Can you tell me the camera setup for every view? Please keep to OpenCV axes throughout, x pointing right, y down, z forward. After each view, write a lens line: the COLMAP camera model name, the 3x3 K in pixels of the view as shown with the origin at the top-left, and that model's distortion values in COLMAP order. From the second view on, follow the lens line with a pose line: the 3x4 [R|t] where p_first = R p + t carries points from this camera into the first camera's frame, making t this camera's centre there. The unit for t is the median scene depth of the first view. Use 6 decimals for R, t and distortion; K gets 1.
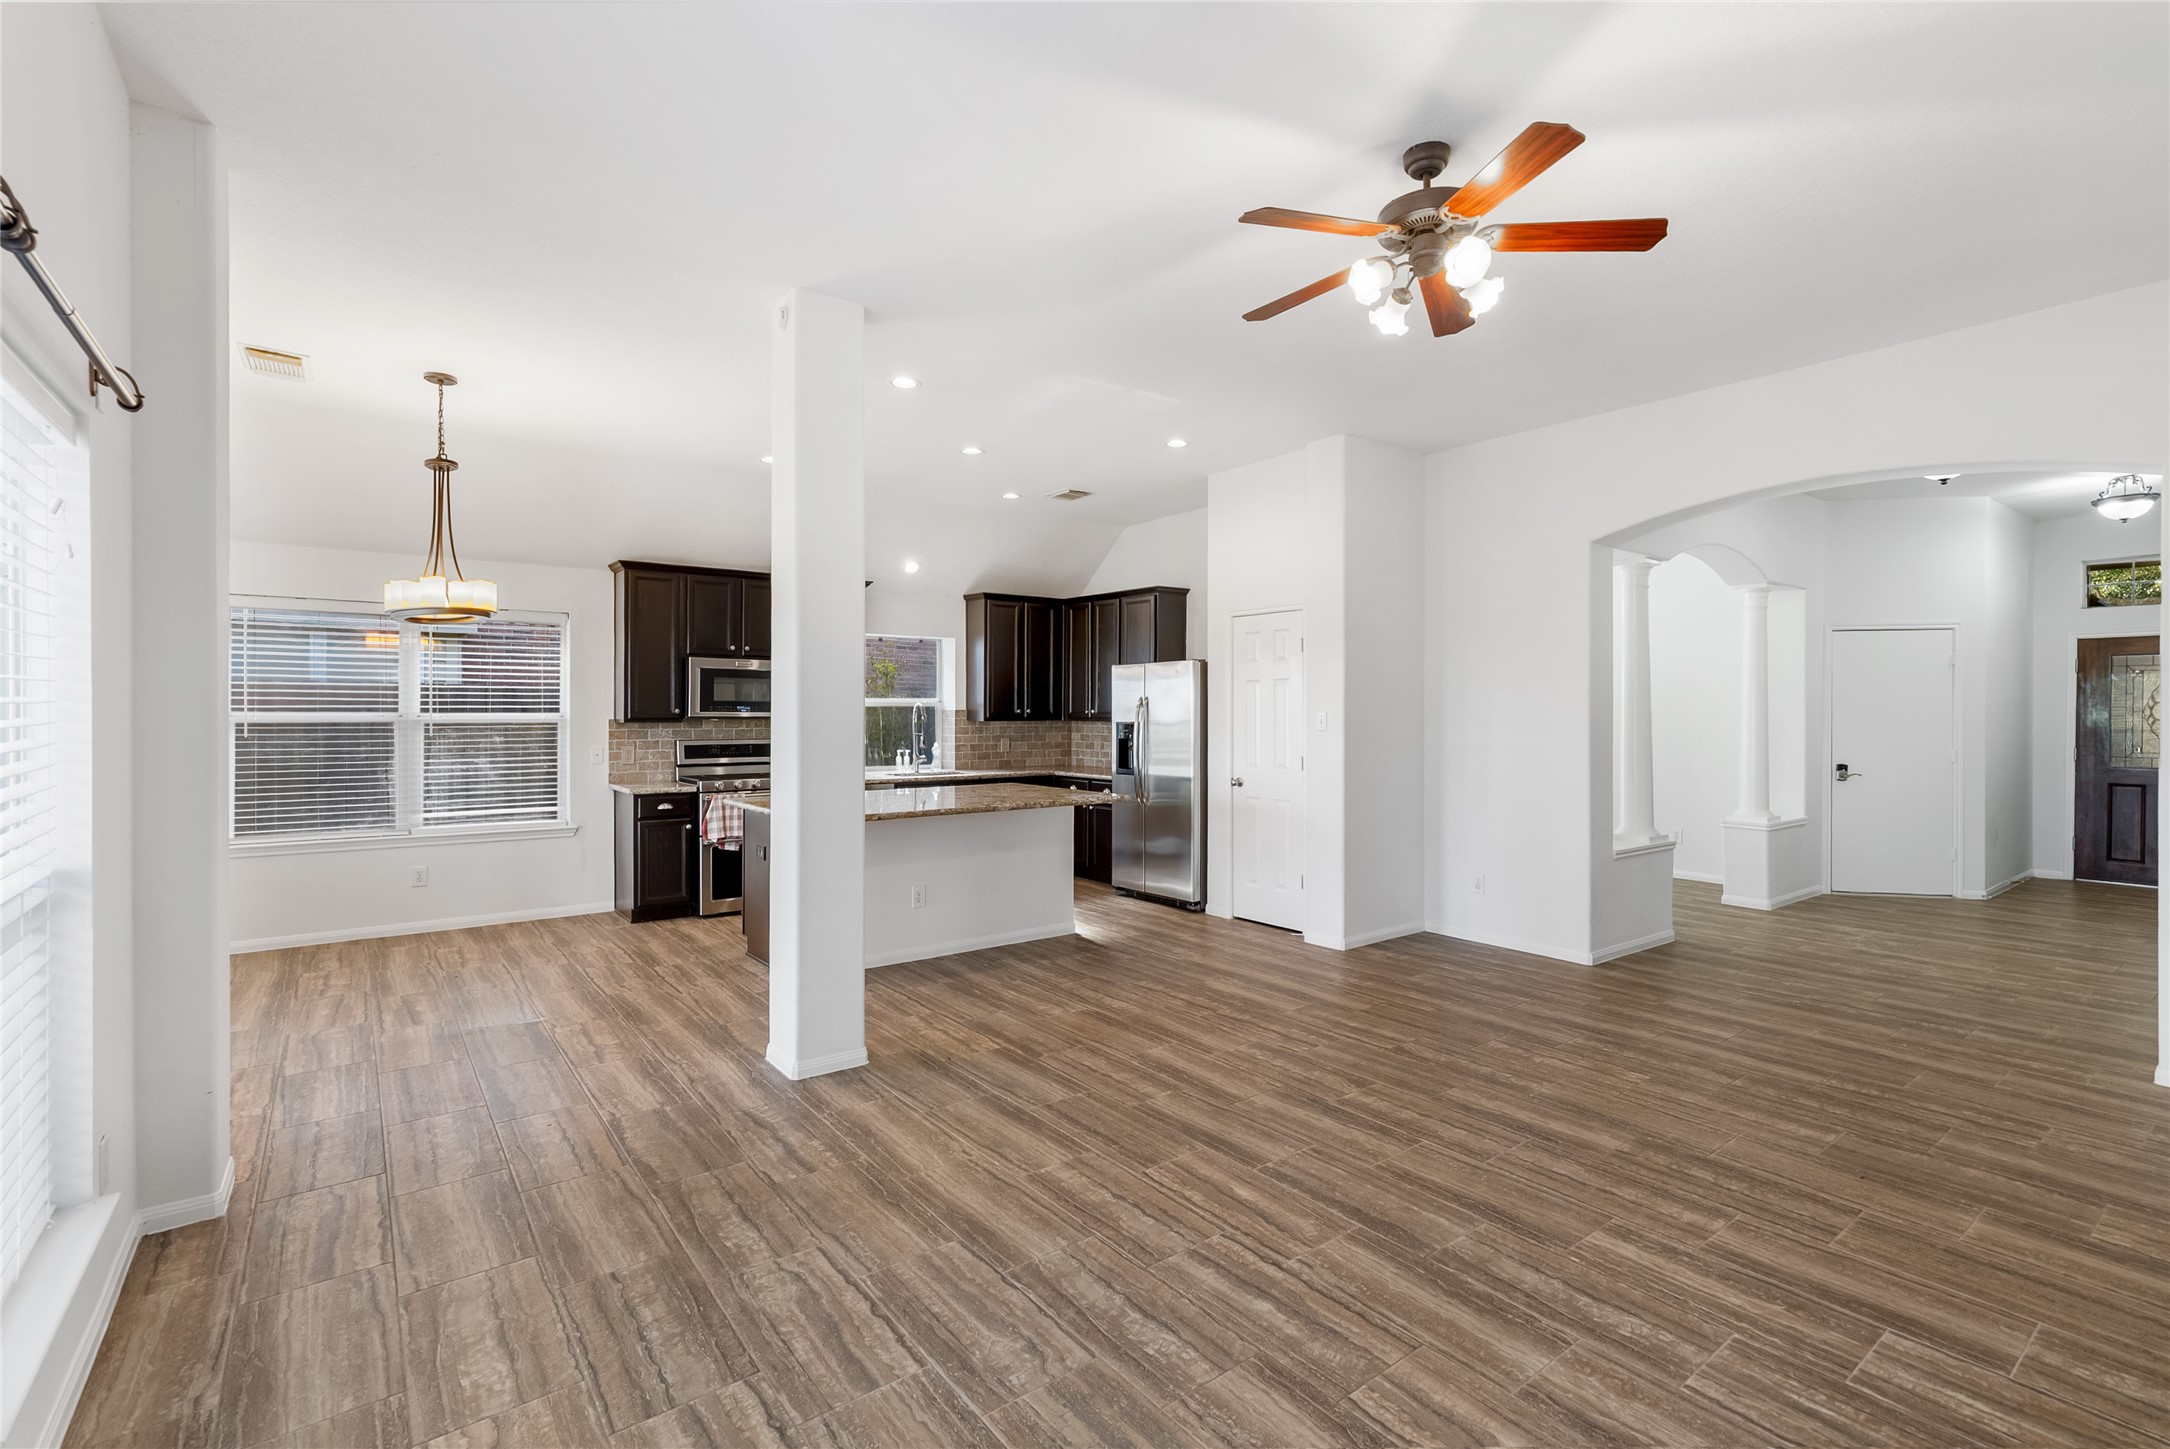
lens RADIAL K [[975.3, 0, 1058.8], [0, 975.3, 714.7], [0, 0, 1]] dist [0.009038, 0.000123]
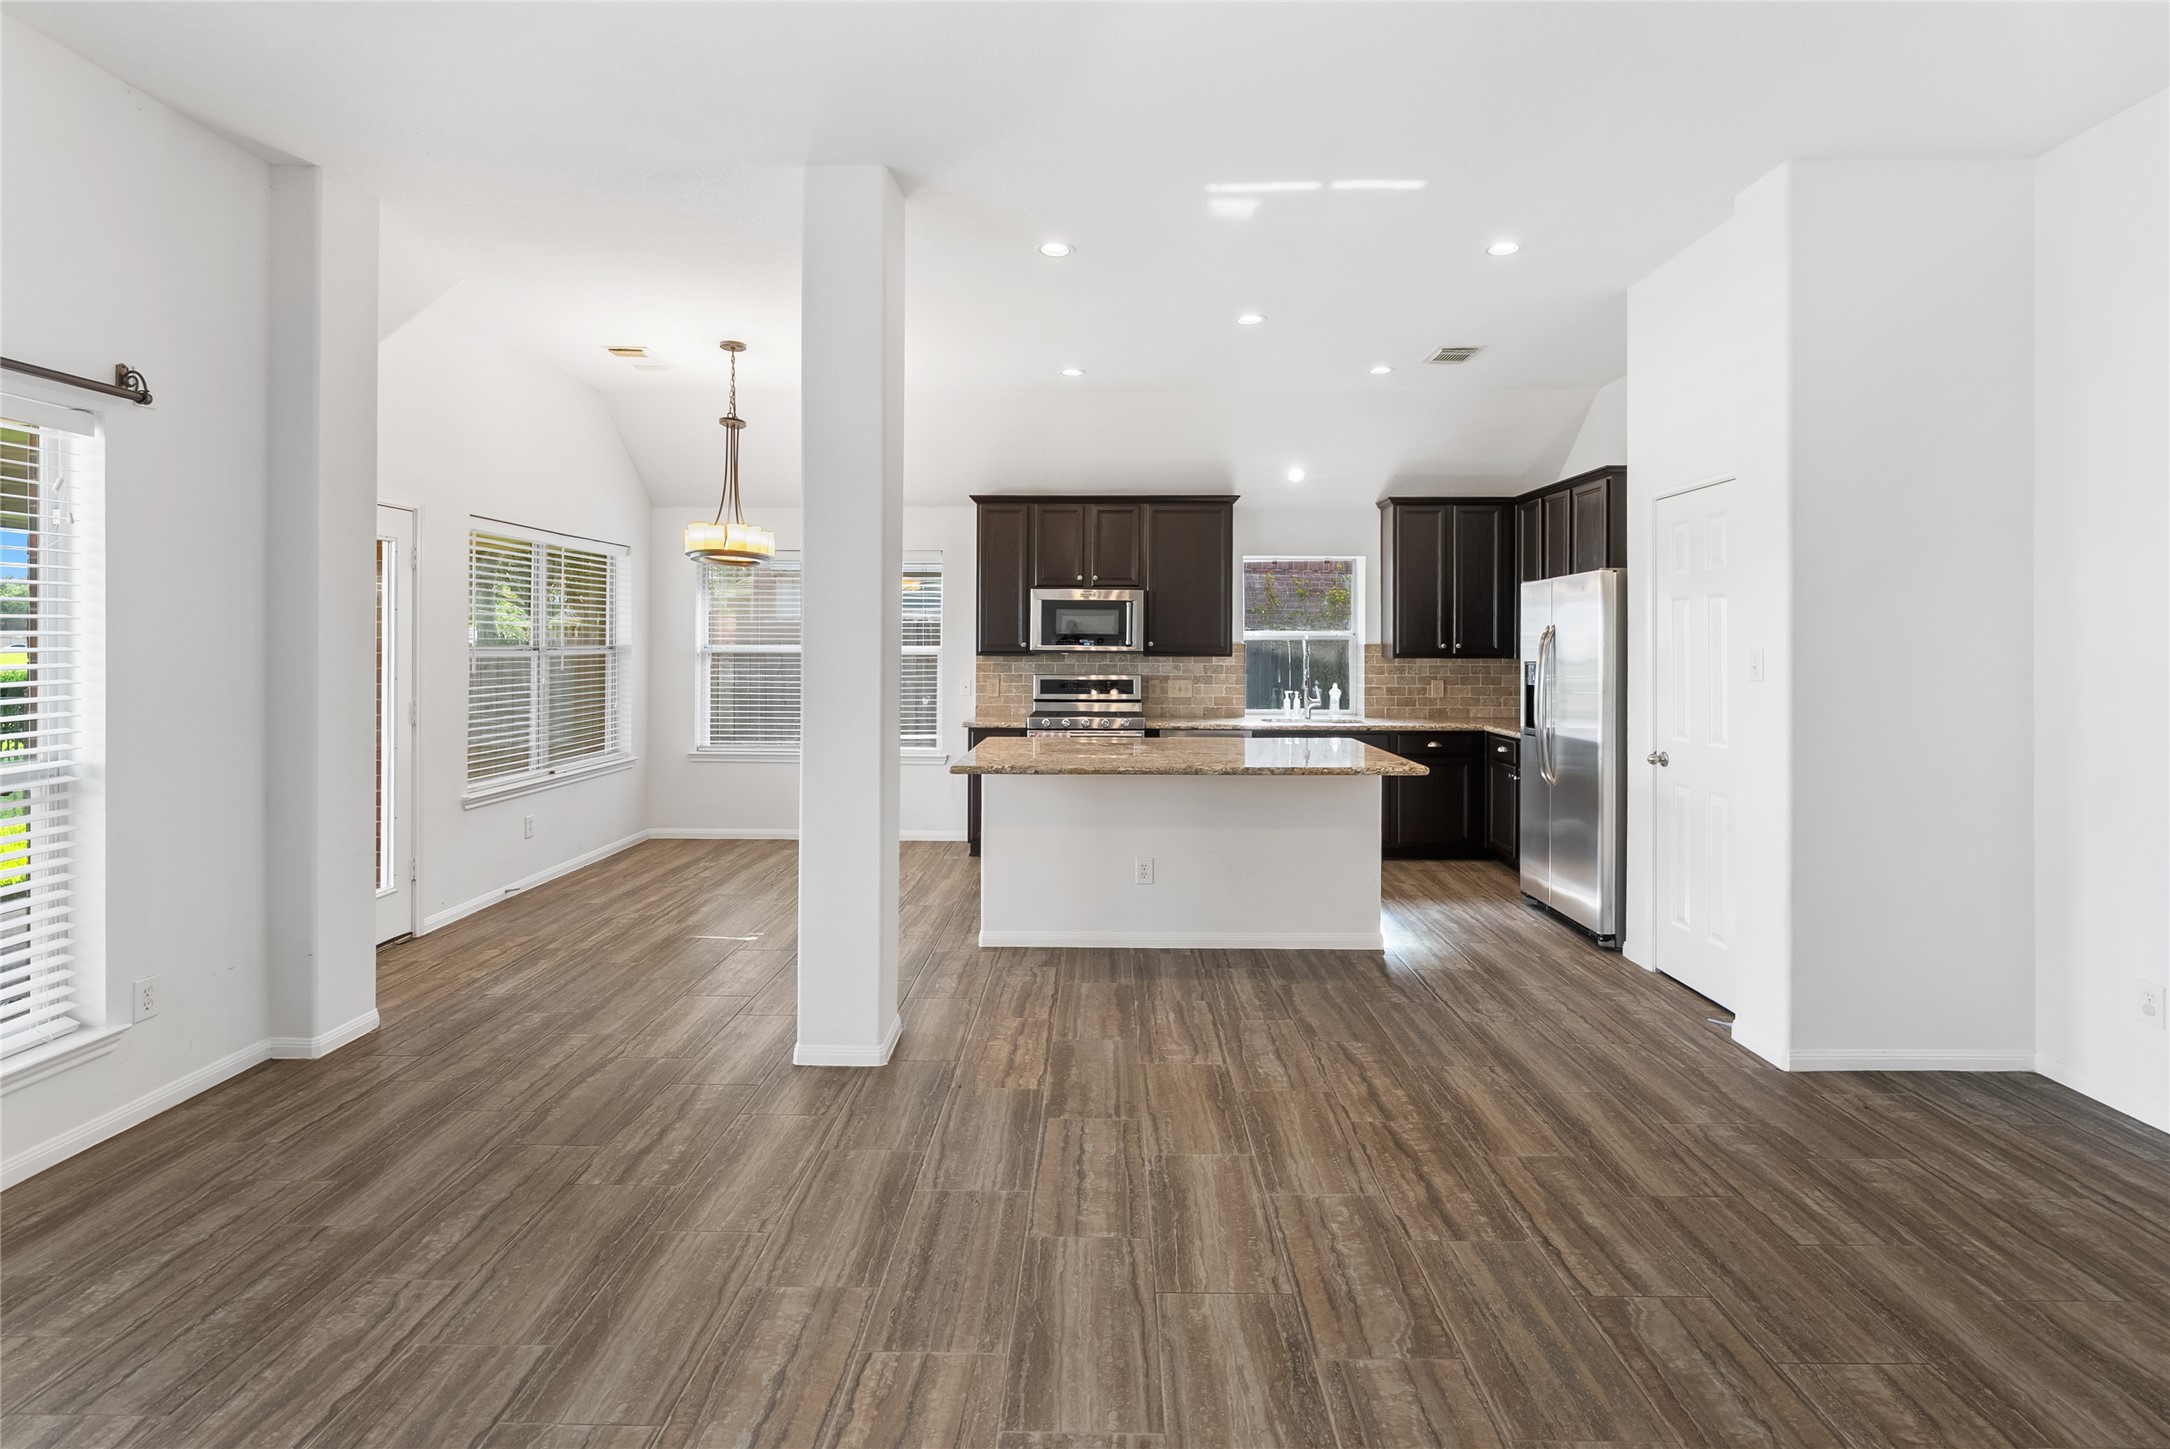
lens RADIAL K [[994.9, 0, 1085.4], [0, 994.9, 634.5], [0, 0, 1]] dist [-0.003460, 0.000536]
pose [[0.793966, -0.003687, -0.607951, 0.407649], [-0.005569, 0.999896, -0.013337, -0.001022], [0.607937, 0.013975, 0.793863, 0.376932]]
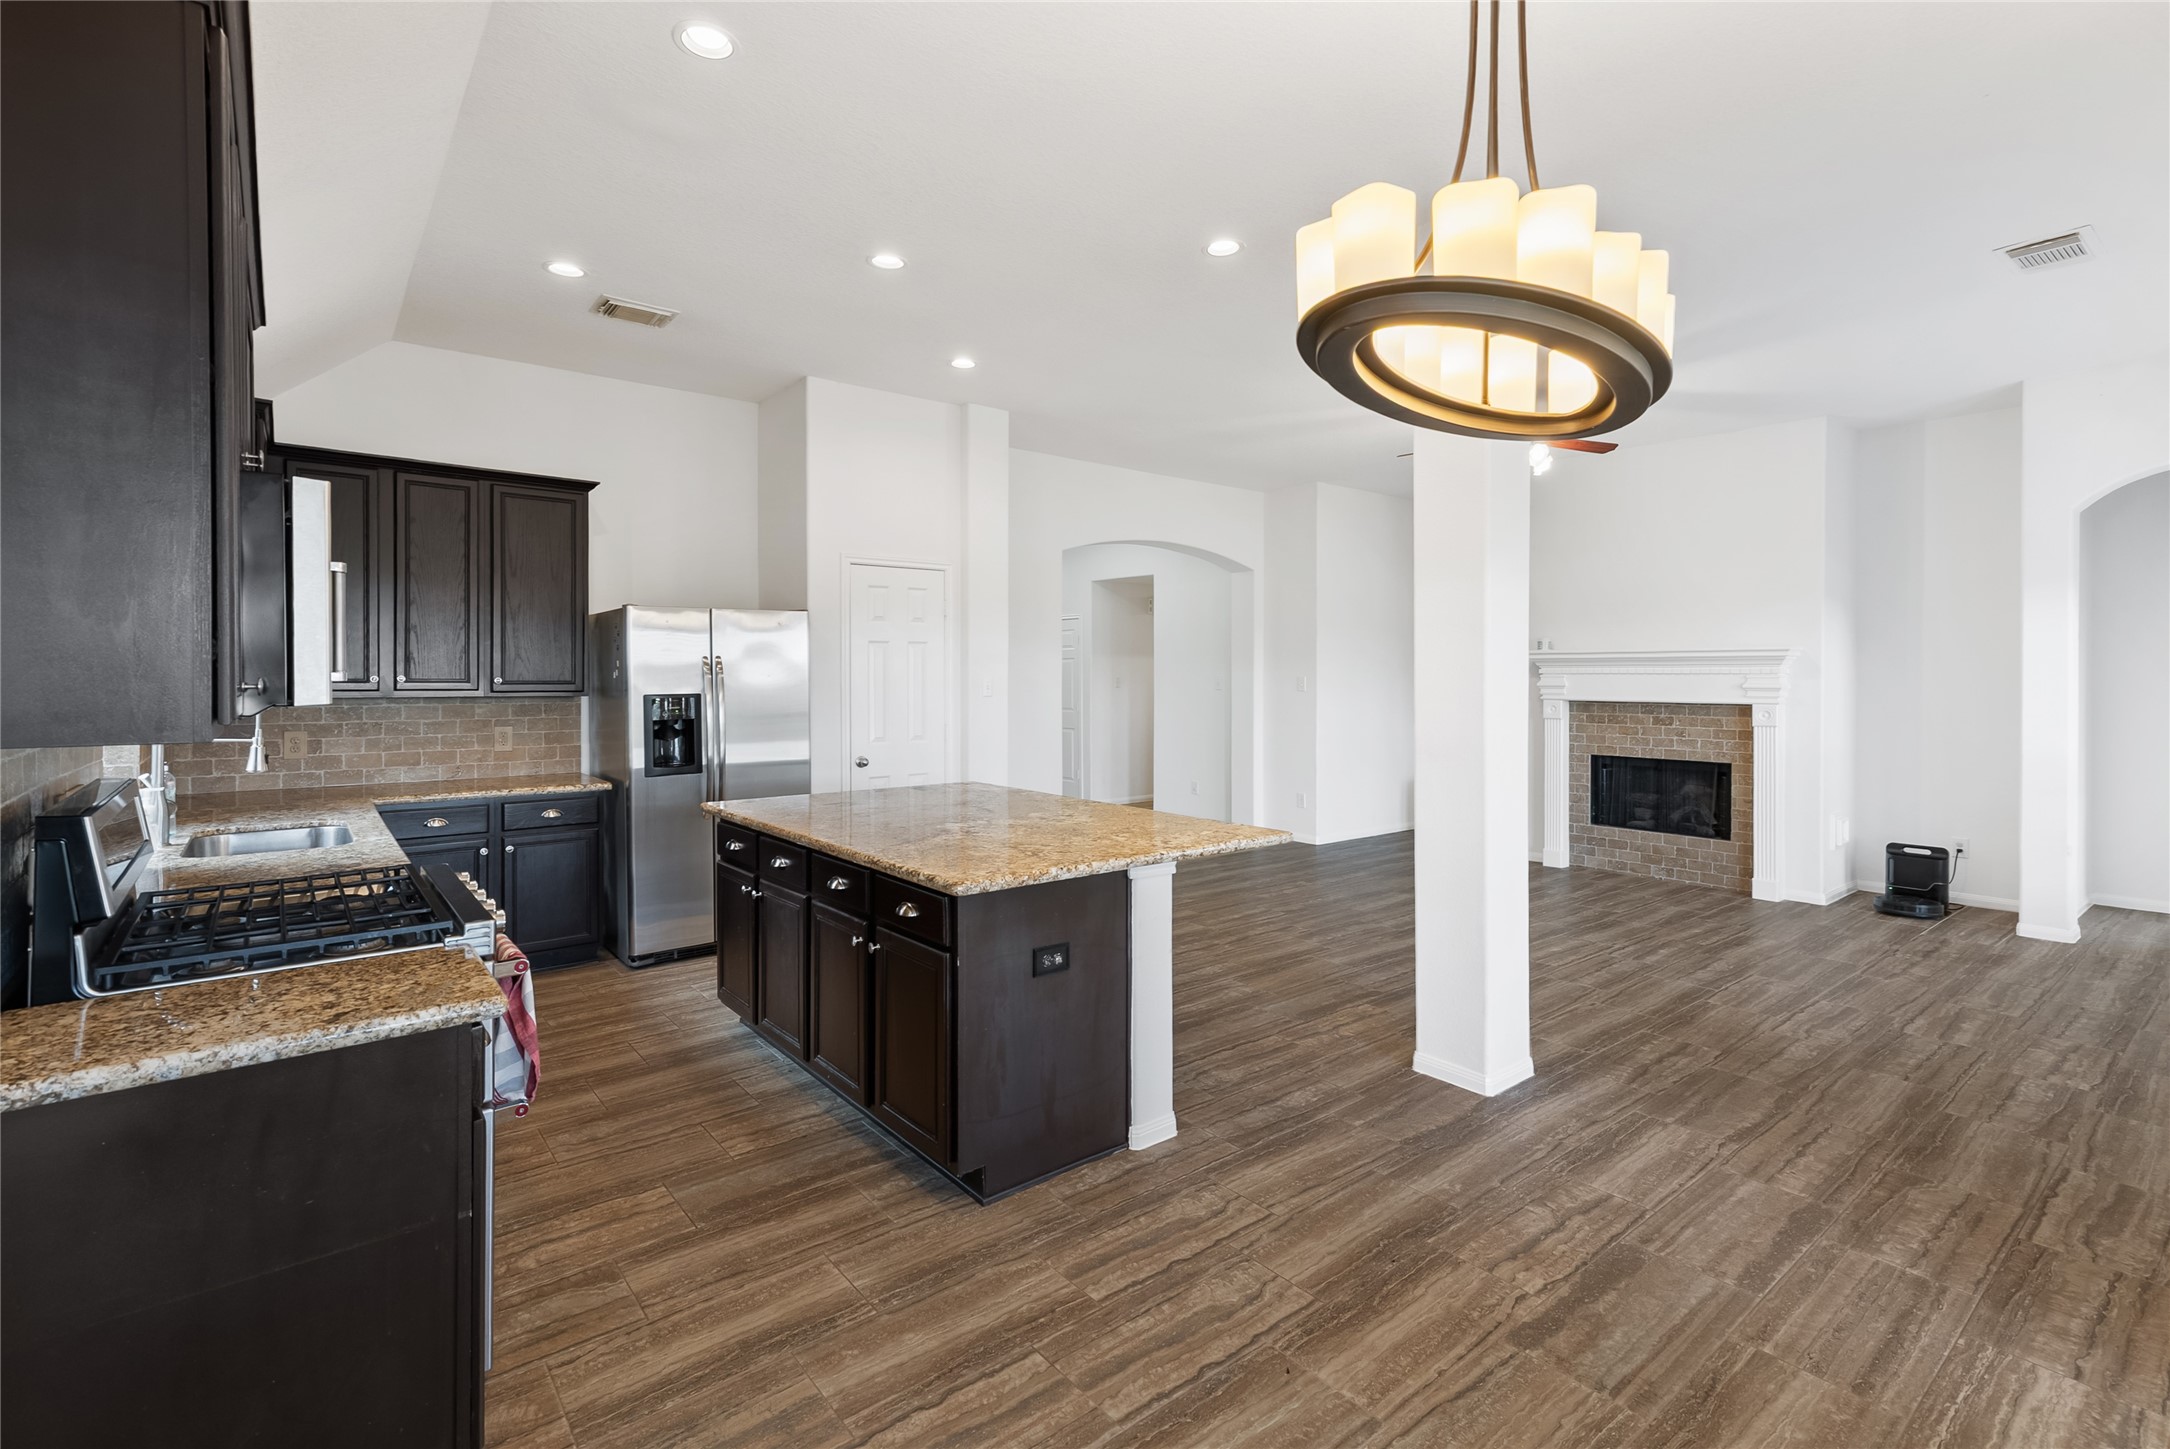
lens RADIAL K [[1008.0, 0, 1092.5], [0, 1008.0, 689.2], [0, 0, 1]] dist [0.002345, 0.001254]
pose [[-0.049359, -0.011915, 0.998710, -1.016340], [0.010188, 0.999871, 0.012433, -0.005252], [-0.998729, 0.010789, -0.049231, 1.236608]]
